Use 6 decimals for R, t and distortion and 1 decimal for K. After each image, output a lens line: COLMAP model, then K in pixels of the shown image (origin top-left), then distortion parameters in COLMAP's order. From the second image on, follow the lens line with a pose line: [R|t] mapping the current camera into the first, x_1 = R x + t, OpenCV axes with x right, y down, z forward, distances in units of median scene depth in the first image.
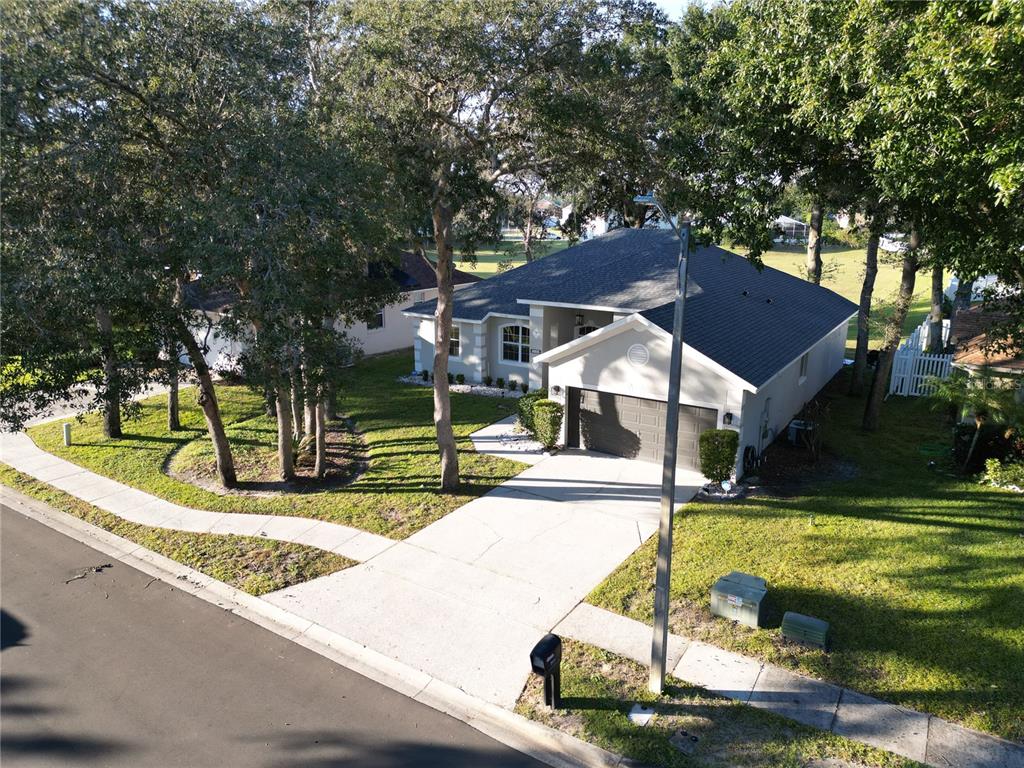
lens RADIAL K [[715.4, 0, 512.0], [0, 715.4, 384.0], [0, 0, 1]] dist [0.081153, -0.086507]
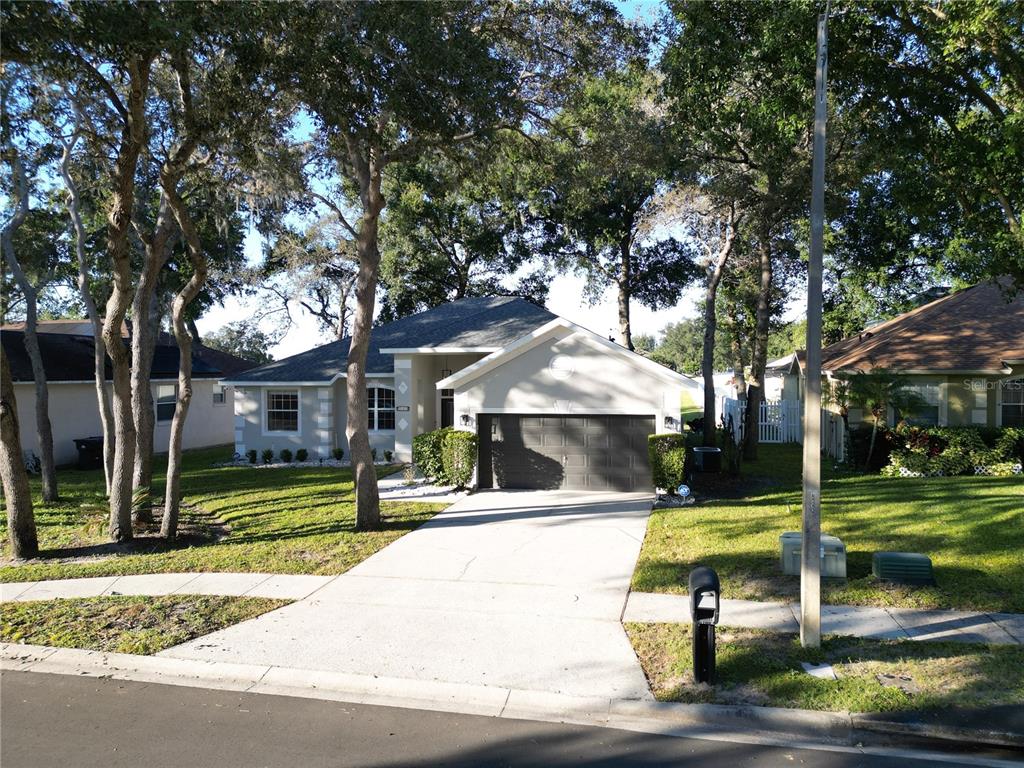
lens RADIAL K [[715.4, 0, 512.0], [0, 715.4, 384.0], [0, 0, 1]] dist [0.081153, -0.086507]
pose [[0.936722, -0.017951, 0.349613, -0.247626], [0.097372, 0.972635, -0.210952, 0.207033], [-0.336259, 0.231646, 0.912836, 0.255216]]
